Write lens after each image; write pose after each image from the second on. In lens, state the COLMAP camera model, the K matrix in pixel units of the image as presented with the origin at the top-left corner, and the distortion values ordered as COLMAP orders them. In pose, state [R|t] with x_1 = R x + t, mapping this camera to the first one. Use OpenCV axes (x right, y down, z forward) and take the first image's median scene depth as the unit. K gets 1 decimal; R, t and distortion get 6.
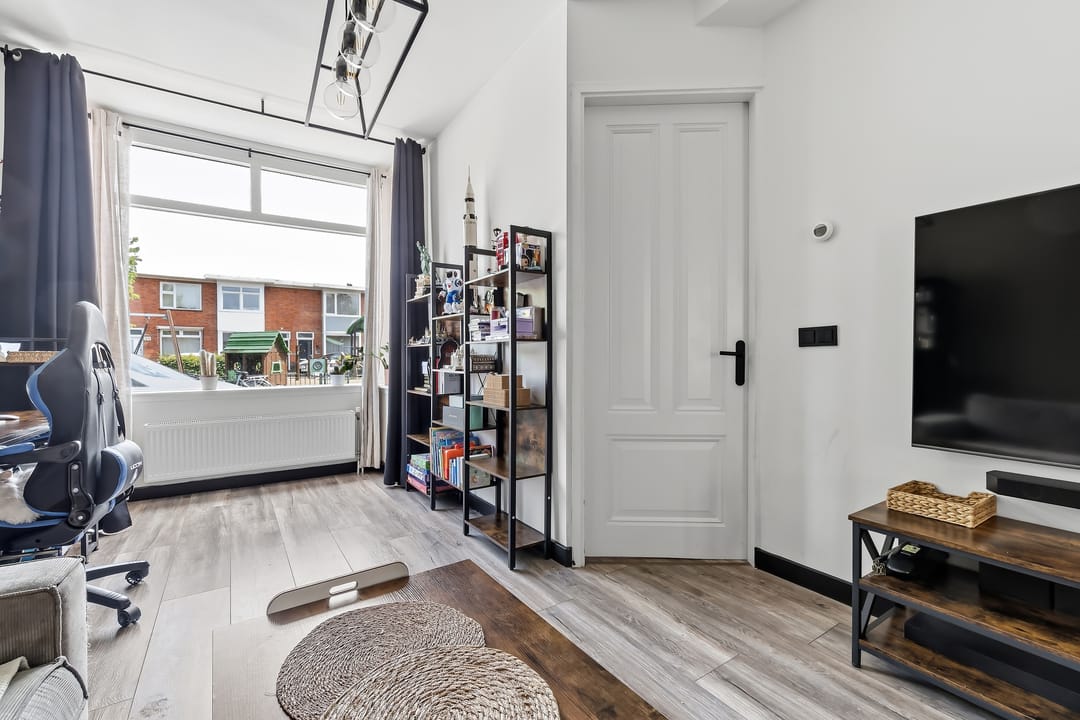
lens RADIAL K [[469.8, 0, 540.0], [0, 469.8, 360.0], [0, 0, 1]] dist [0.000963, 0.000288]
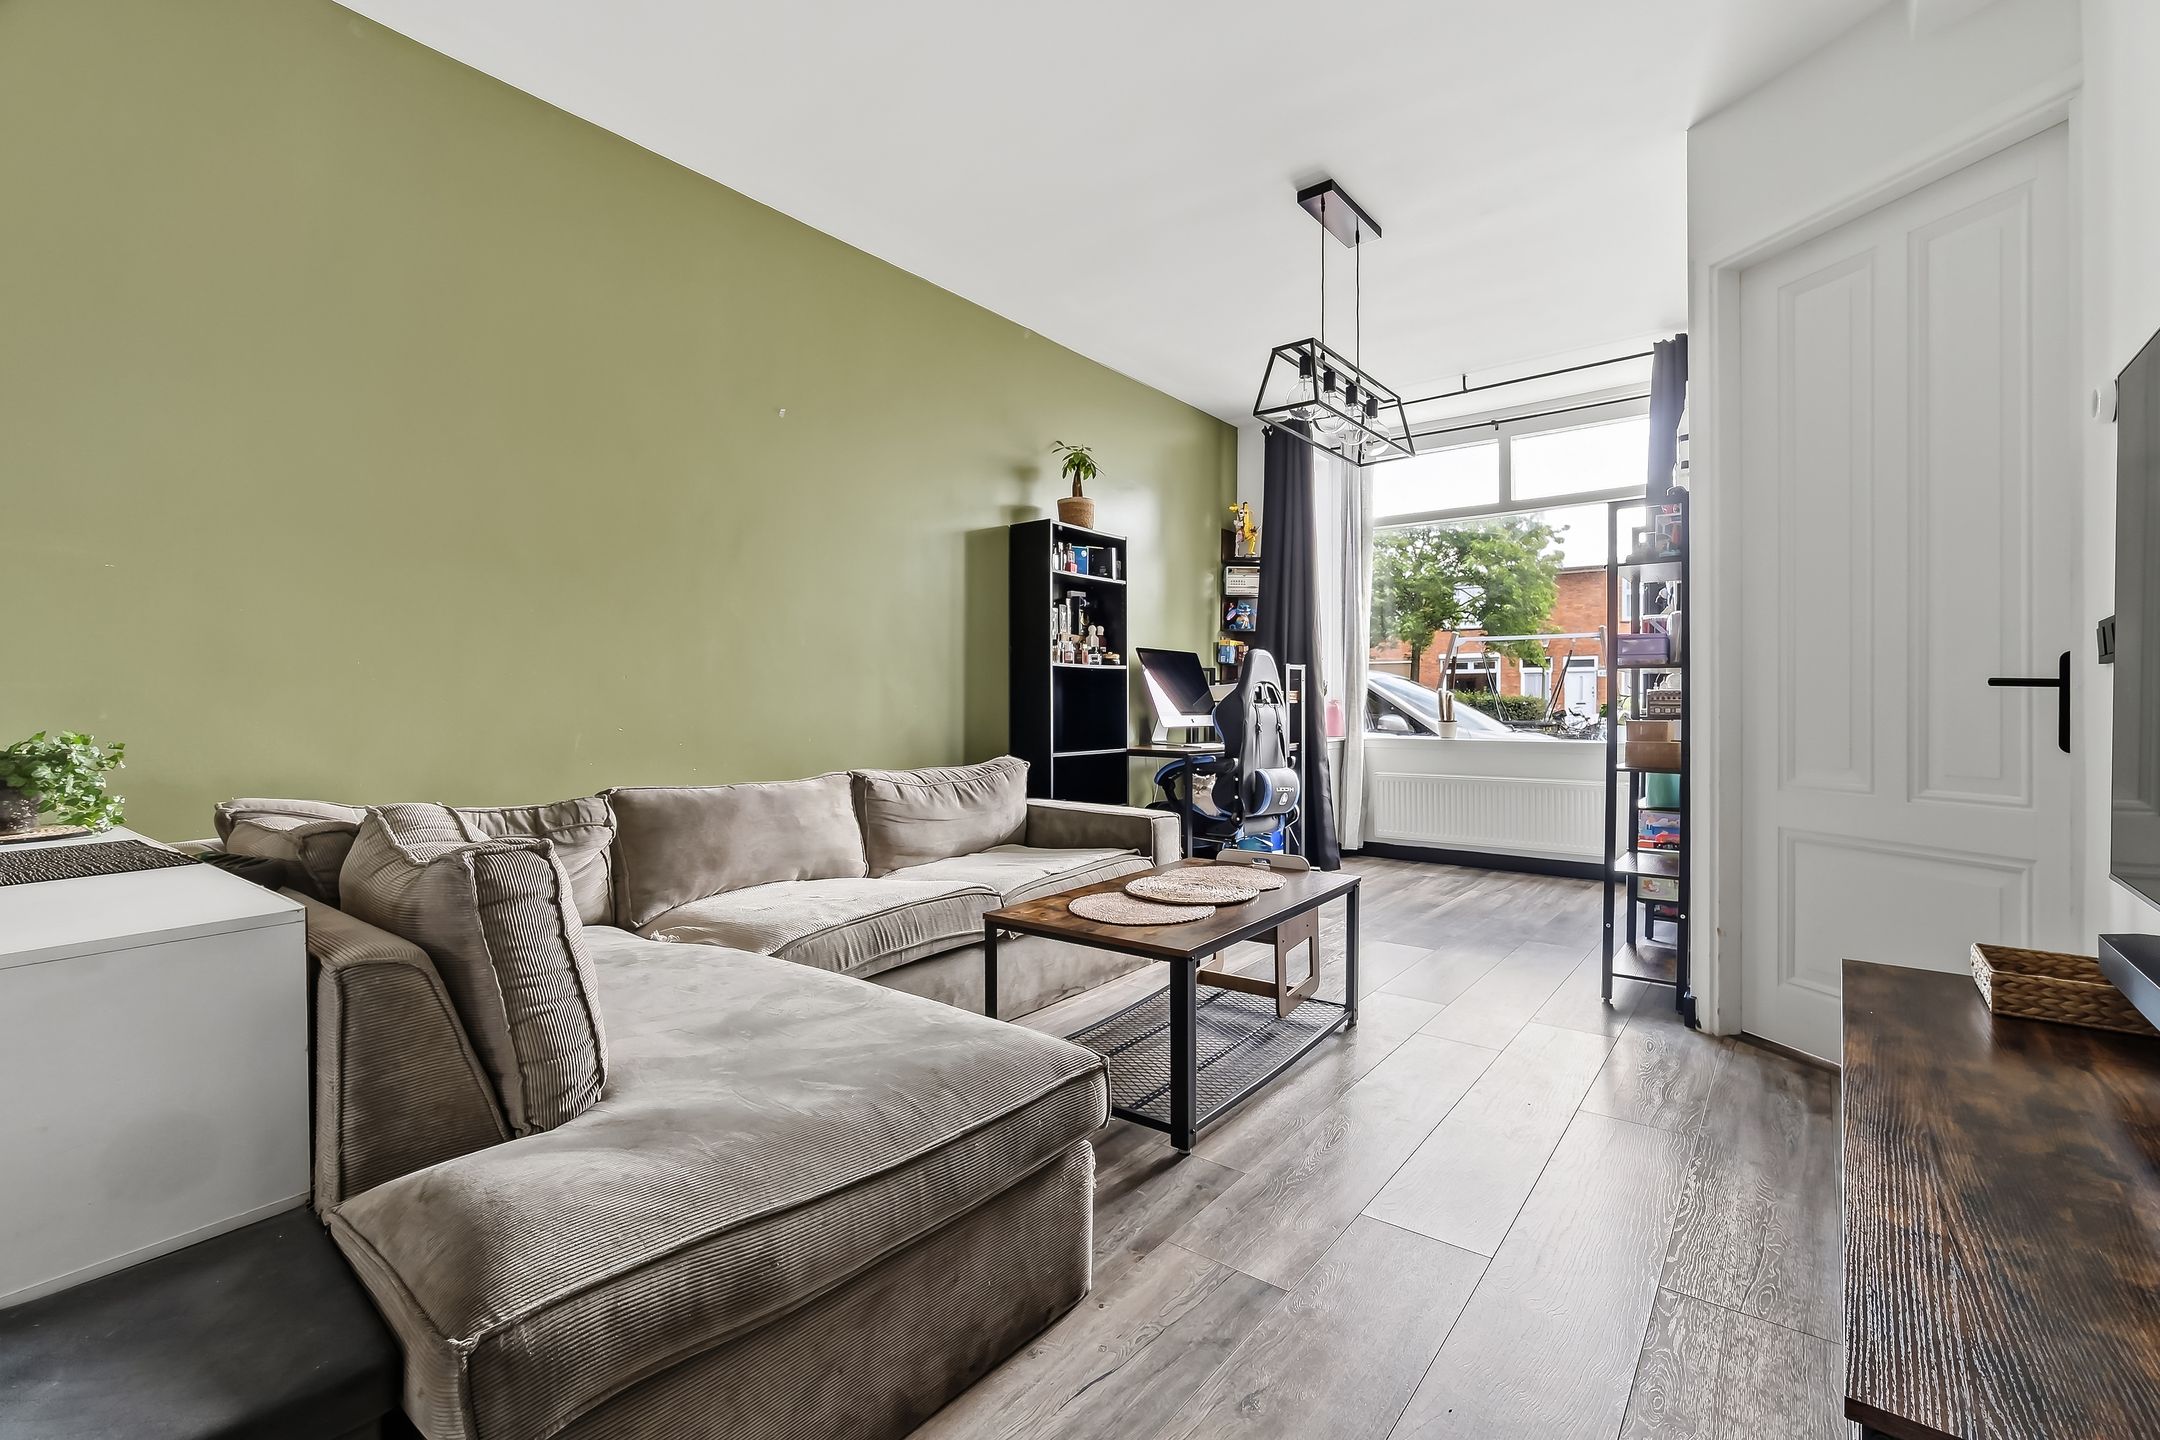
lens RADIAL K [[953.5, 0, 1072.4], [0, 953.5, 697.7], [0, 0, 1]] dist [-0.000931, -0.000345]
pose [[0.314877, -0.002315, -0.949130, 0.988909], [-0.011787, 0.999910, -0.006349, 0.018118], [0.949059, 0.013186, 0.314821, -0.182638]]
